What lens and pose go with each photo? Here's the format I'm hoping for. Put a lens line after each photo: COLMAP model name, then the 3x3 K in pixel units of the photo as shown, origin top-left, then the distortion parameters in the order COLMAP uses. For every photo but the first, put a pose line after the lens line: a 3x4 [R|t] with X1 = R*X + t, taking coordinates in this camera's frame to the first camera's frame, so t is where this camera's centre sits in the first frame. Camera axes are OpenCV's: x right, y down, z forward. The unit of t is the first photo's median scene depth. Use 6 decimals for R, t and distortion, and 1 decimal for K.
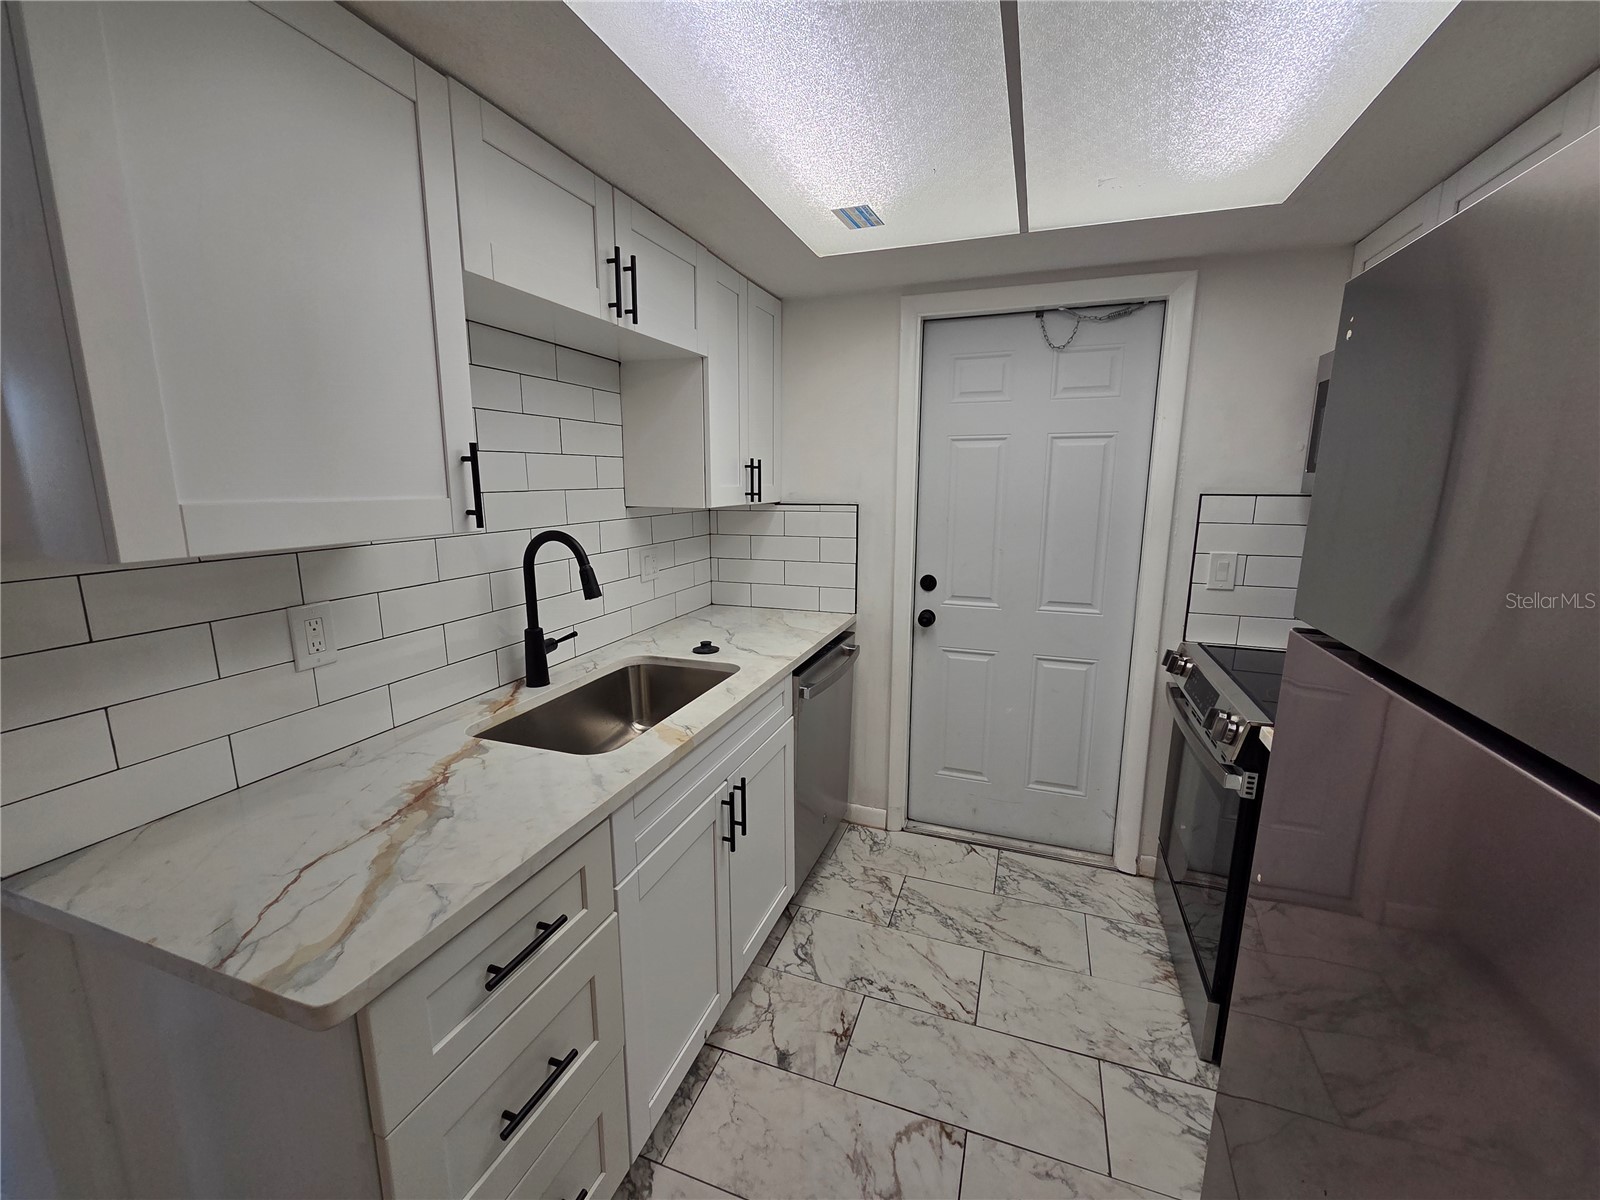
lens RADIAL K [[660.0, 0, 794.5], [0, 660.0, 601.6], [0, 0, 1]] dist [0.006664, 0.000146]
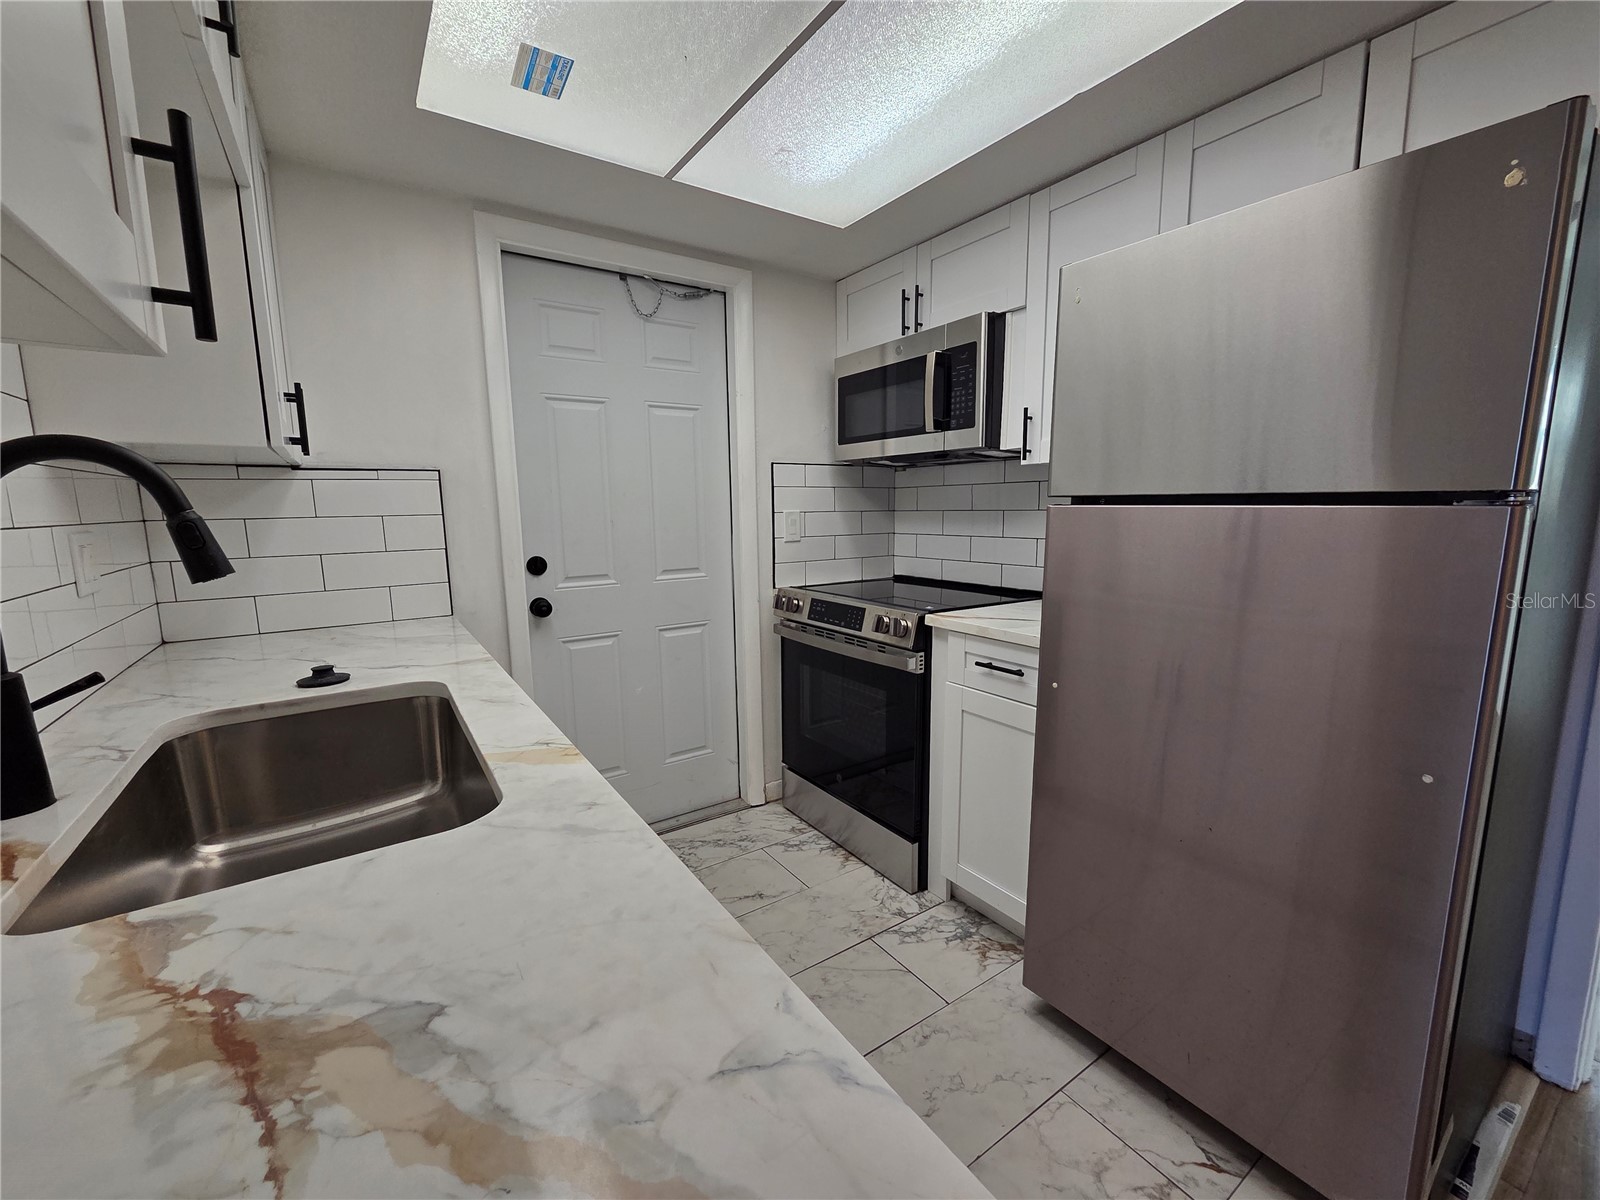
lens RADIAL K [[660.0, 0, 794.5], [0, 660.0, 601.6], [0, 0, 1]] dist [0.006664, 0.000146]
pose [[0.590114, -0.125588, 0.797492, -0.363135], [0.162467, 0.986091, 0.035070, 0.052301], [-0.790804, 0.108871, 0.602309, 0.294517]]
